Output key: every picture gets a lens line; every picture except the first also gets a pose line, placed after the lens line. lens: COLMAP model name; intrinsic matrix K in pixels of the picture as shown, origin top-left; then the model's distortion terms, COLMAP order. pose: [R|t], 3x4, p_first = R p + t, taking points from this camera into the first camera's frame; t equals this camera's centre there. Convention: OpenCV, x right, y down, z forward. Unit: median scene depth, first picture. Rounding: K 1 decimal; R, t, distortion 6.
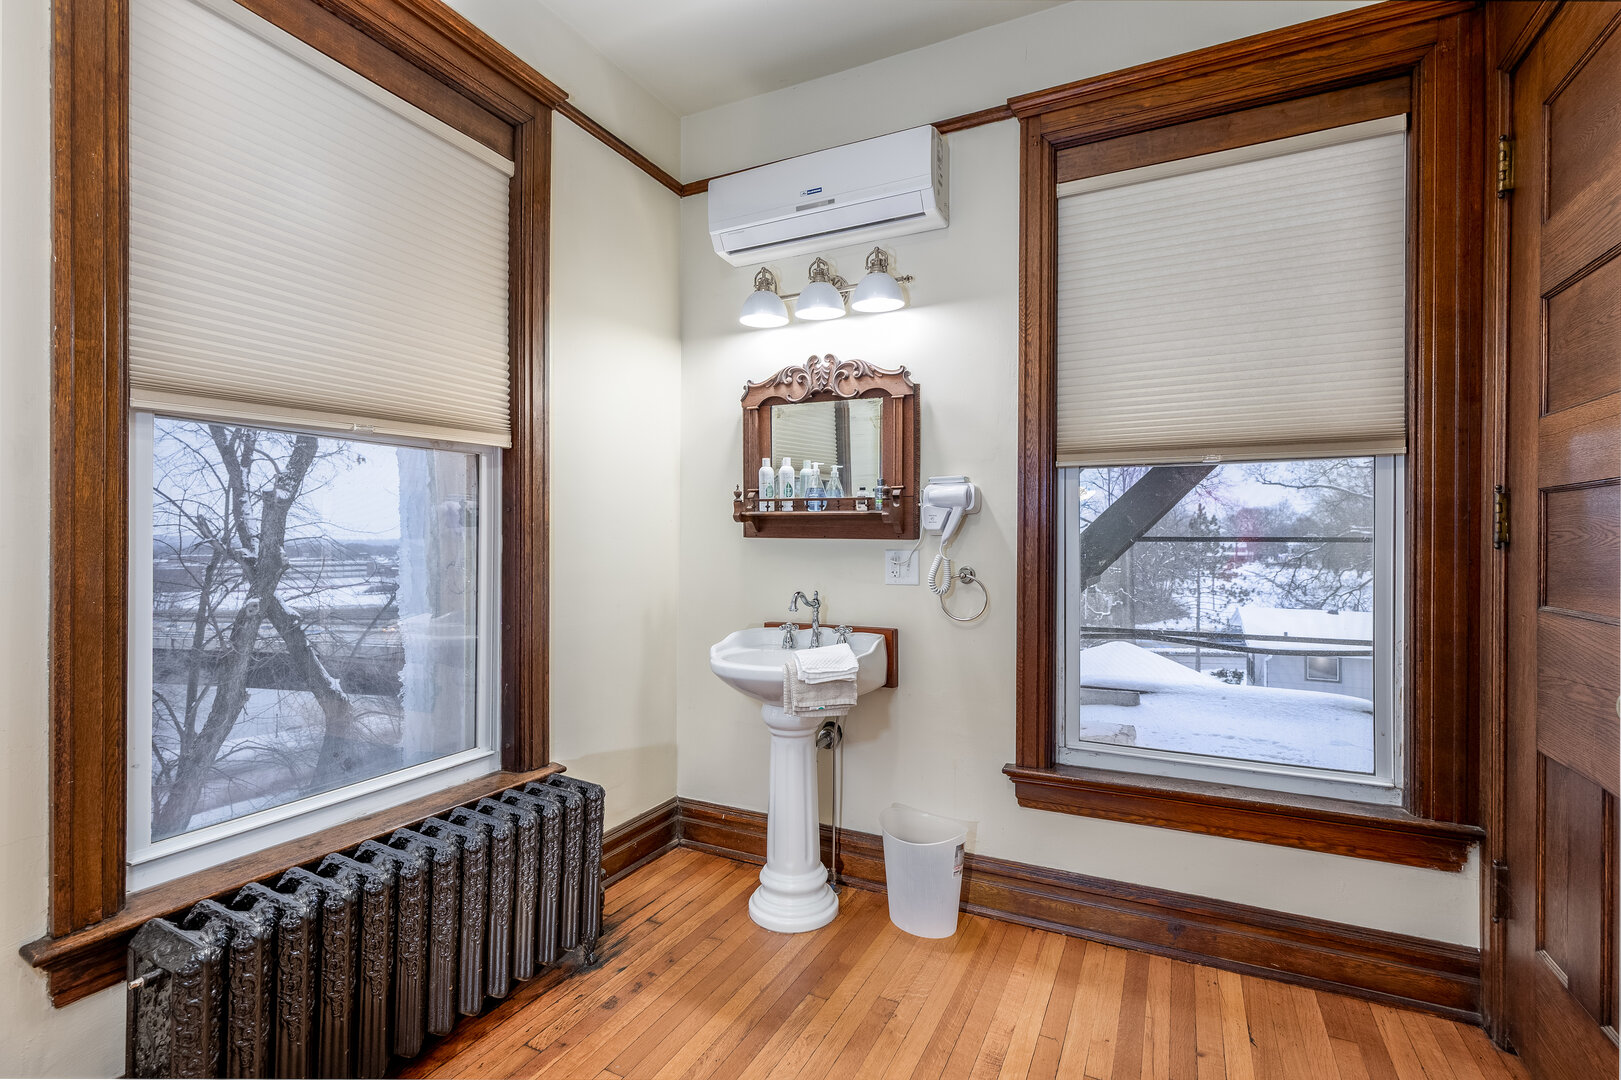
lens RADIAL K [[728.6, 0, 812.9], [0, 728.6, 538.4], [0, 0, 1]] dist [0.000457, -0.000401]
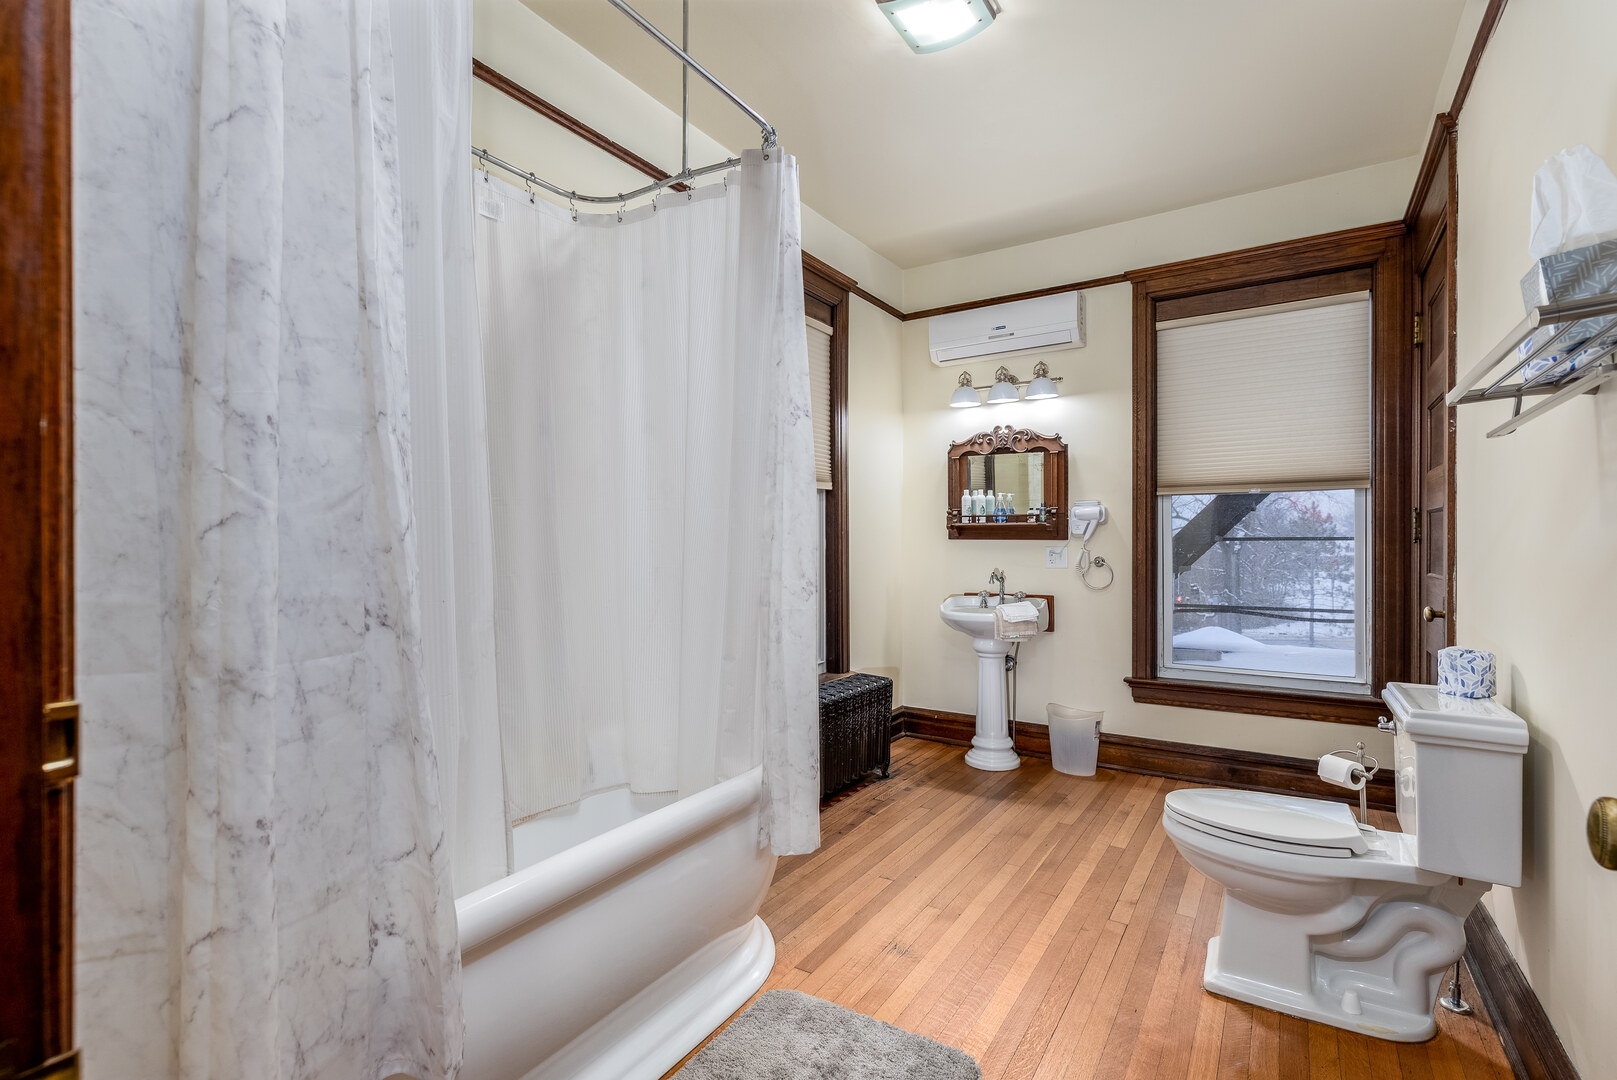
lens RADIAL K [[726.8, 0, 811.6], [0, 726.8, 541.9], [0, 0, 1]] dist [0.000457, -0.000401]
pose [[0.992649, -0.005948, -0.120880, -0.236417], [0.006135, 0.999980, 0.001177, 0.000051], [0.120871, -0.001910, 0.992666, -0.707257]]
